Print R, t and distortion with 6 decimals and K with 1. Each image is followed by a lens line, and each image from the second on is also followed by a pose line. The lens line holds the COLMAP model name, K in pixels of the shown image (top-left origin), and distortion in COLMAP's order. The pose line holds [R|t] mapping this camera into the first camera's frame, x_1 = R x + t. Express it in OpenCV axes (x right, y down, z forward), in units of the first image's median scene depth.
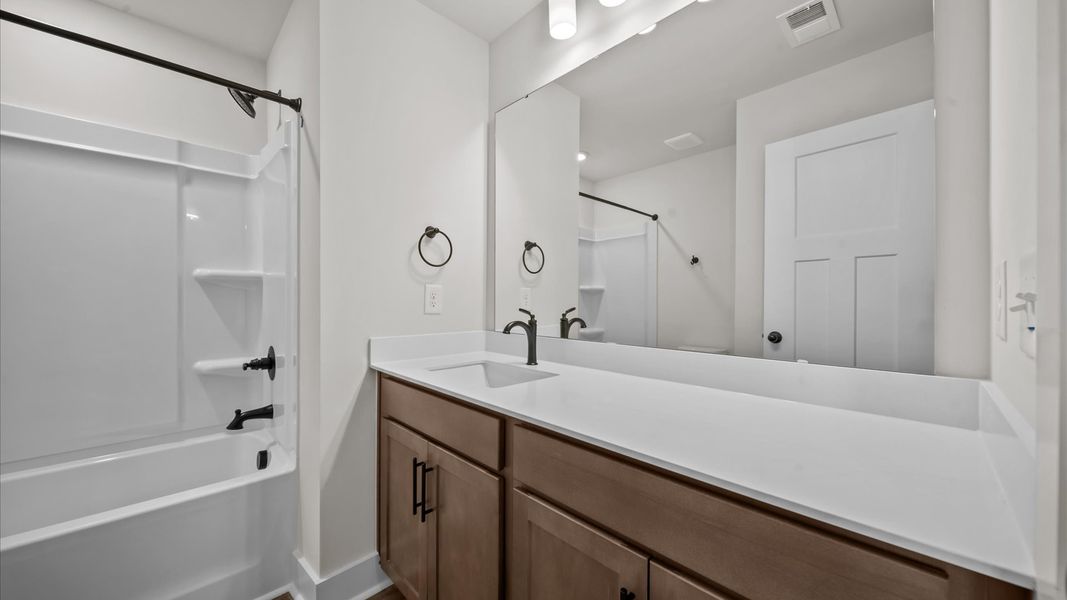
lens RADIAL K [[377.9, 0, 534.2], [0, 377.9, 296.0], [0, 0, 1]] dist [0.000044, -0.002865]
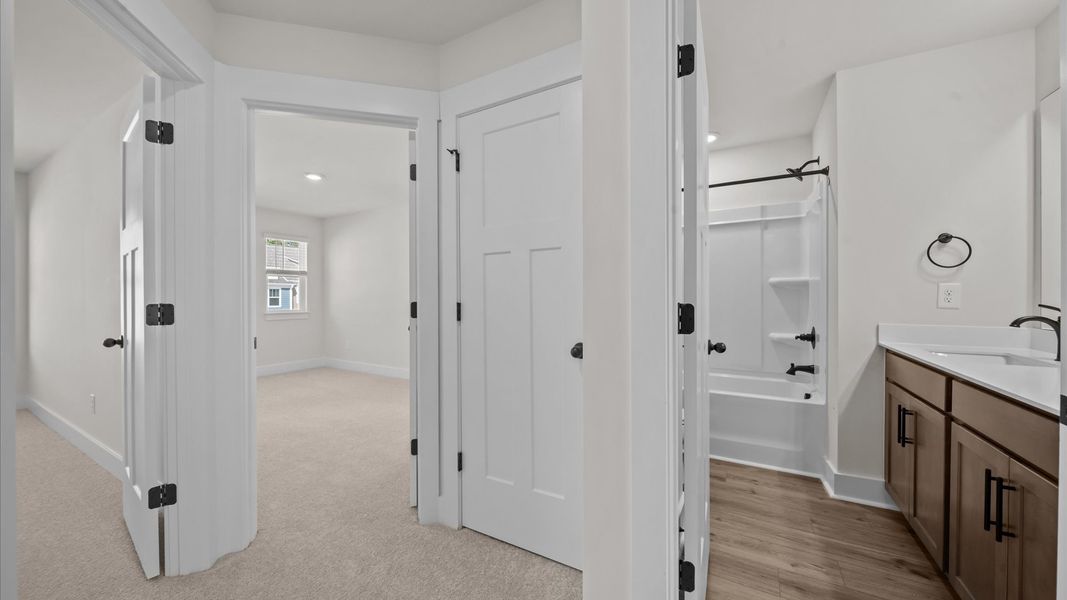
lens RADIAL K [[381.5, 0, 533.6], [0, 381.5, 302.1], [0, 0, 1]] dist [-0.000474, 0.009709]
pose [[0.269586, 0.013575, -0.962881, 0.538539], [0.010967, 0.999793, 0.017166, -0.006176], [0.962914, -0.015187, 0.269381, -0.558080]]
